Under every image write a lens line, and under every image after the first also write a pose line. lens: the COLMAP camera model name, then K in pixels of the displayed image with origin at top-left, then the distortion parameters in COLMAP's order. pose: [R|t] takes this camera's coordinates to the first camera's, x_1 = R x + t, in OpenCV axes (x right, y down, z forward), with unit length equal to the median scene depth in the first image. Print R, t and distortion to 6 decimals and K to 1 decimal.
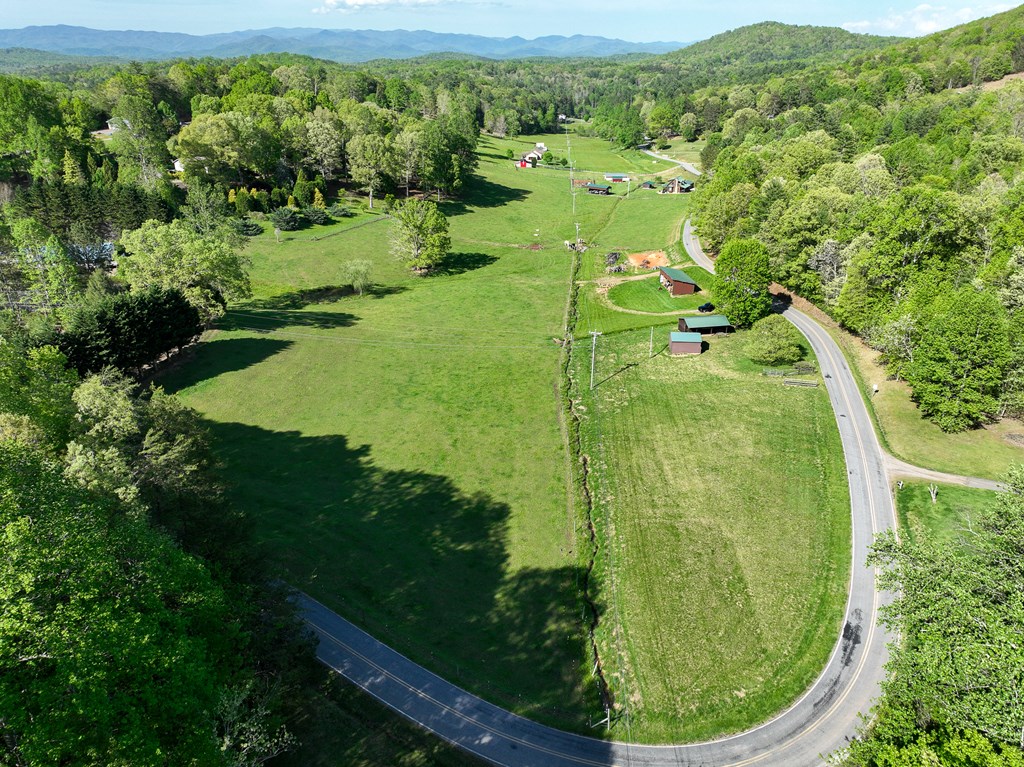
lens RADIAL K [[729.1, 0, 513.8], [0, 729.1, 385.4], [0, 0, 1]] dist [0.002131, 0.014577]
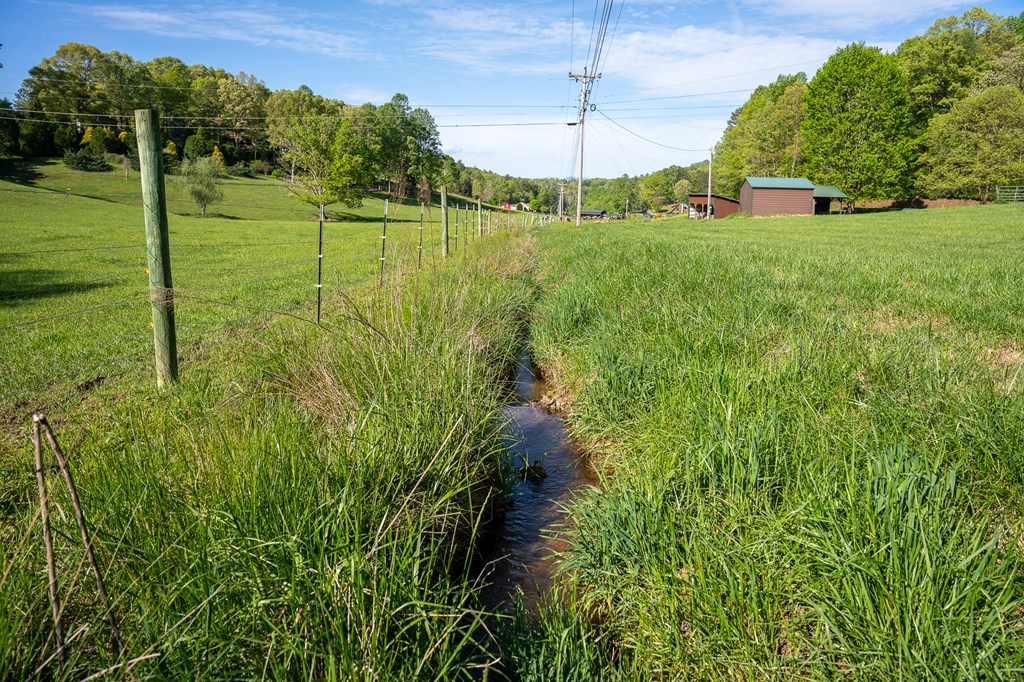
lens RADIAL K [[703.4, 0, 515.0], [0, 703.4, 339.7], [0, 0, 1]] dist [-0.175215, 0.130887]
pose [[0.999973, 0.007172, 0.001728, 0.032506], [-0.006624, 0.975996, -0.217688, 0.062618], [-0.003247, 0.217671, 0.976017, 0.294811]]
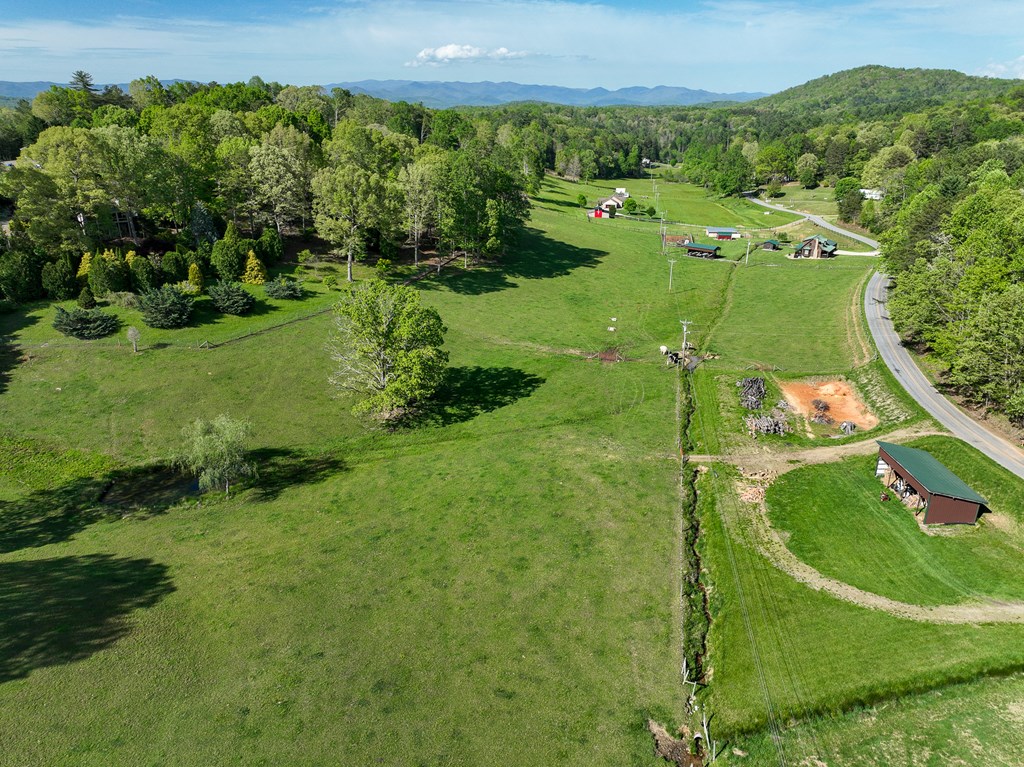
lens RADIAL K [[729.1, 0, 513.8], [0, 729.1, 385.4], [0, 0, 1]] dist [0.002131, 0.014577]
pose [[0.994481, 0.038430, -0.097628, 0.009480], [-0.044127, 0.997405, -0.056885, -0.109302], [0.095189, 0.060879, 0.993596, 0.346868]]
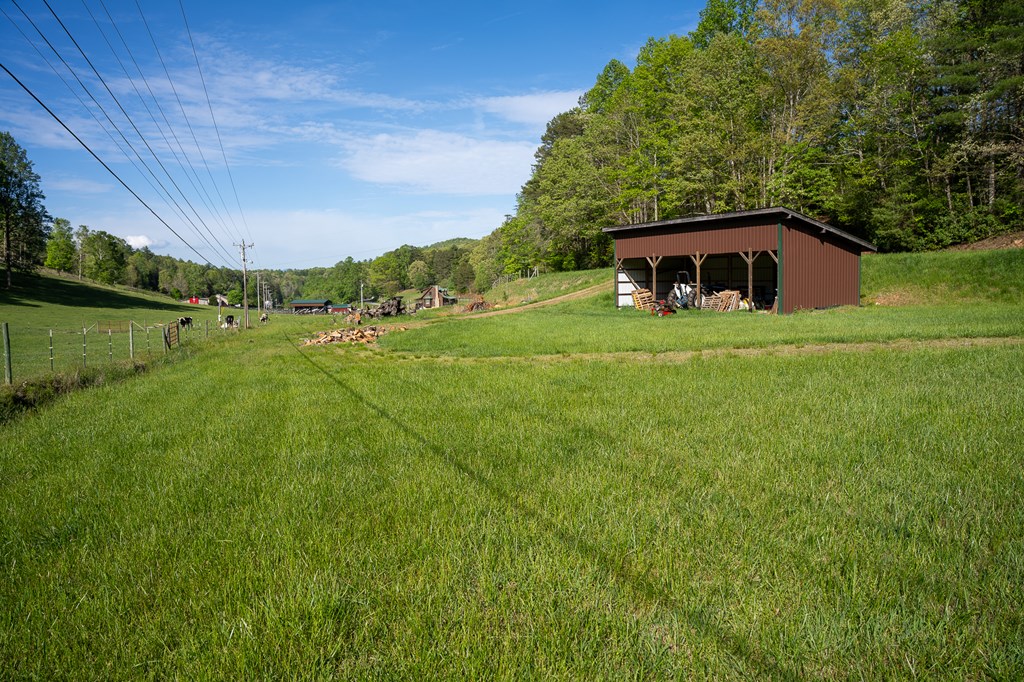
lens RADIAL K [[705.8, 0, 526.5], [0, 705.8, 340.2], [0, 0, 1]] dist [-0.188140, 0.145969]
pose [[0.917278, -0.046586, 0.395514, 0.064212], [0.177998, 0.936374, -0.302523, -0.049960], [-0.356256, 0.347899, 0.867207, 0.562255]]
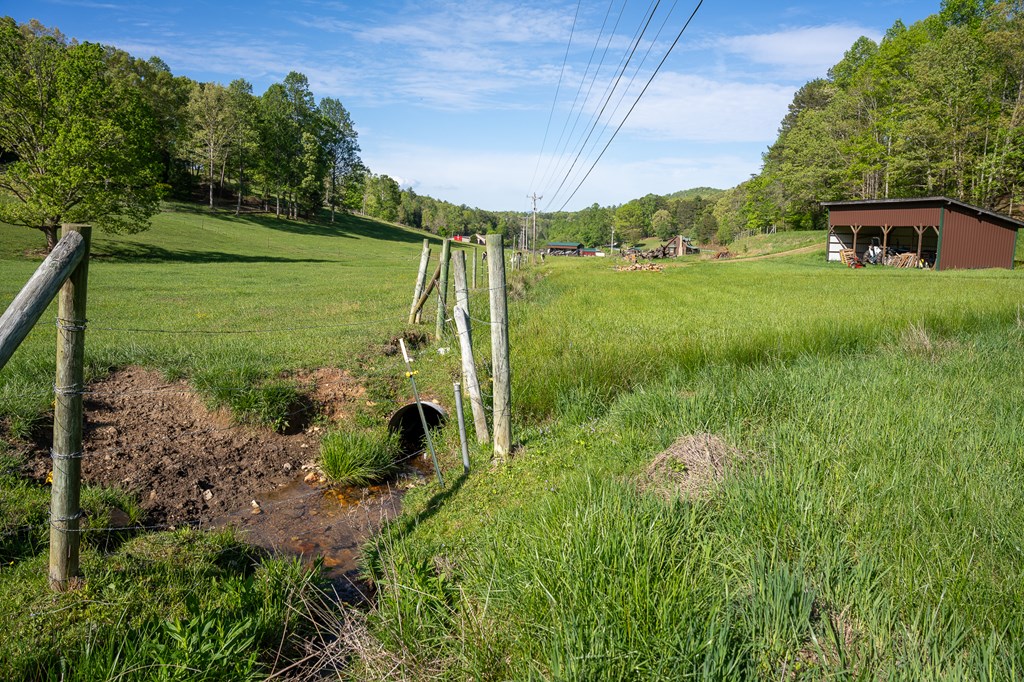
lens RADIAL K [[705.8, 0, 526.5], [0, 705.8, 340.2], [0, 0, 1]] dist [-0.188140, 0.145969]
pose [[0.997140, 0.007957, 0.075161, 0.043043], [0.012172, 0.964557, -0.263594, -0.028610], [-0.074594, 0.263755, 0.961701, 0.513024]]
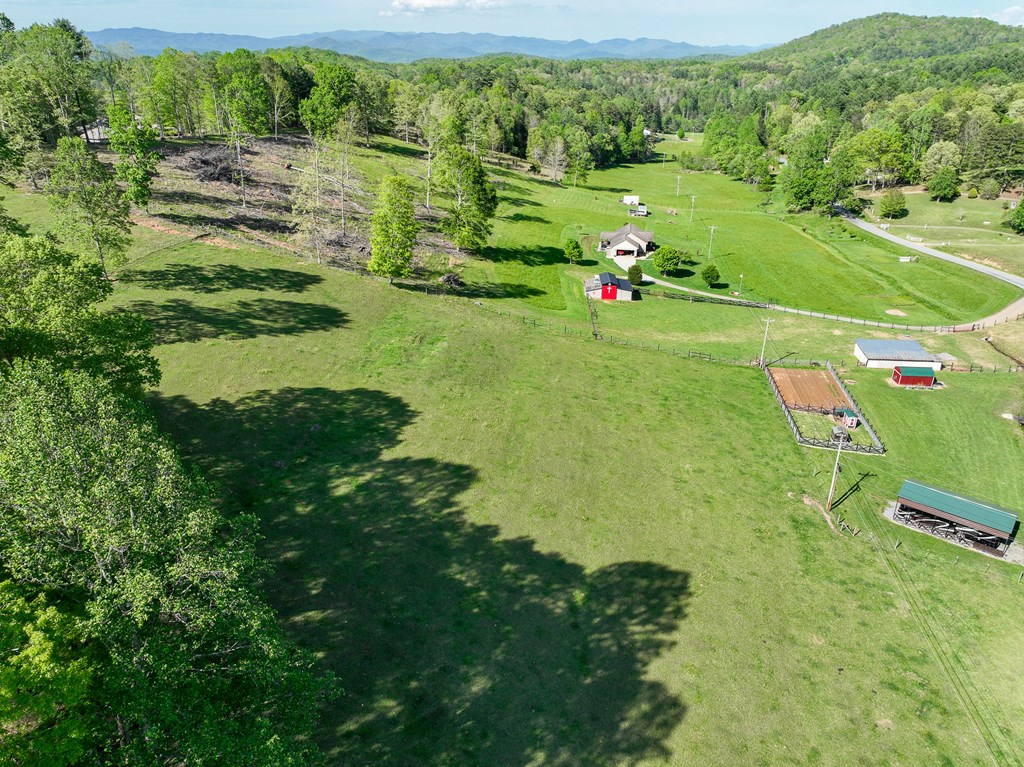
lens RADIAL K [[729.1, 0, 513.8], [0, 729.1, 385.4], [0, 0, 1]] dist [0.002131, 0.014577]
pose [[0.996978, 0.035847, -0.068922, -0.011976], [-0.036129, 0.999343, -0.002857, -0.376771], [0.068775, 0.005339, 0.997618, 0.935575]]
